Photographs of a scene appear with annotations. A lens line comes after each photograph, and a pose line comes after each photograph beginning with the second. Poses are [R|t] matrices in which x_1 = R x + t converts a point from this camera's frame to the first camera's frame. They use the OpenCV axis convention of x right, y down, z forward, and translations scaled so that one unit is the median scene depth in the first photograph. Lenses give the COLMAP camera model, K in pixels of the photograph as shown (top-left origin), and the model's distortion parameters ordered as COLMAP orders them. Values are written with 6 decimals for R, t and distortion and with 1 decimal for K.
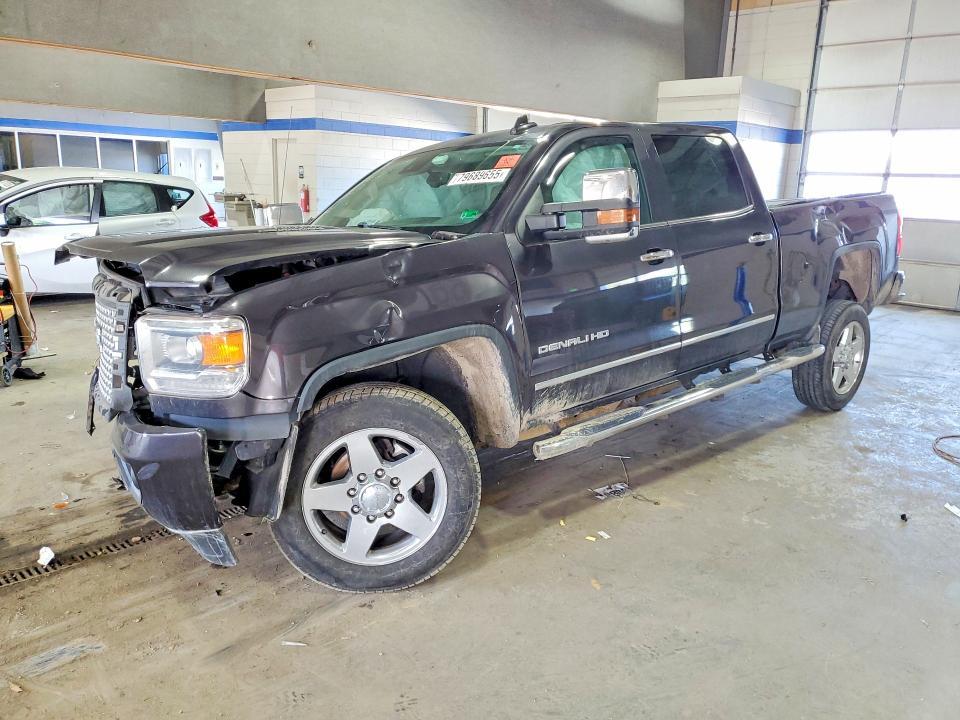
lens RADIAL K [[743.3, 0, 488.5], [0, 743.3, 361.1], [0, 0, 1]] dist [0.008003, 0.005928]
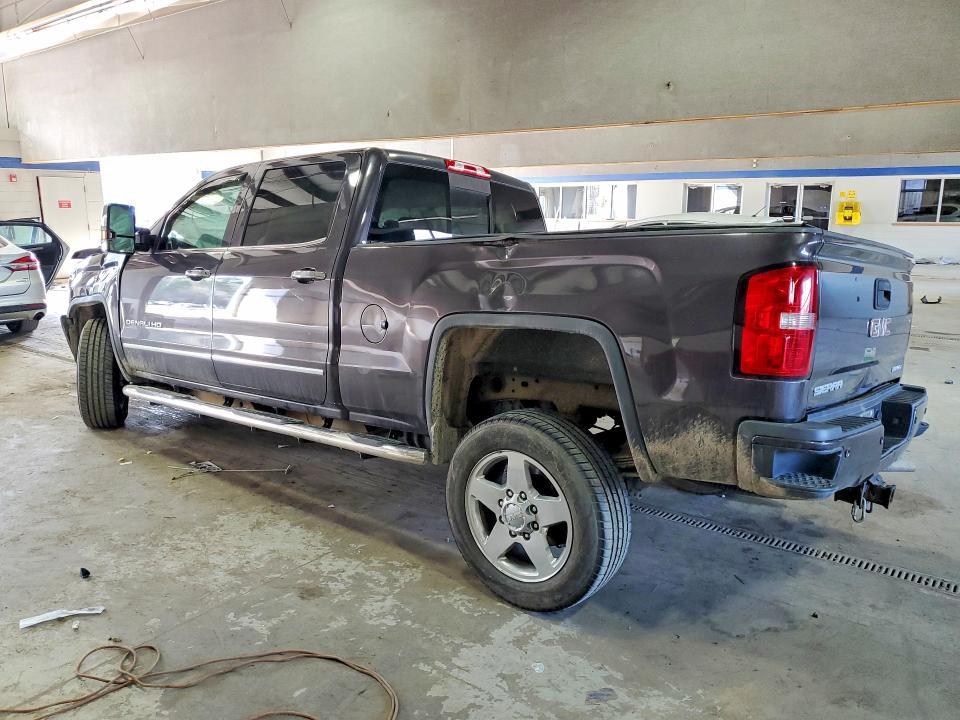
lens RADIAL K [[743.3, 0, 488.5], [0, 743.3, 361.1], [0, 0, 1]] dist [0.008003, 0.005928]
pose [[0.161596, 0.170808, -0.971963, 1.170434], [-0.231819, 0.963918, 0.130853, -0.216227], [0.959243, 0.204175, 0.195362, 0.984980]]
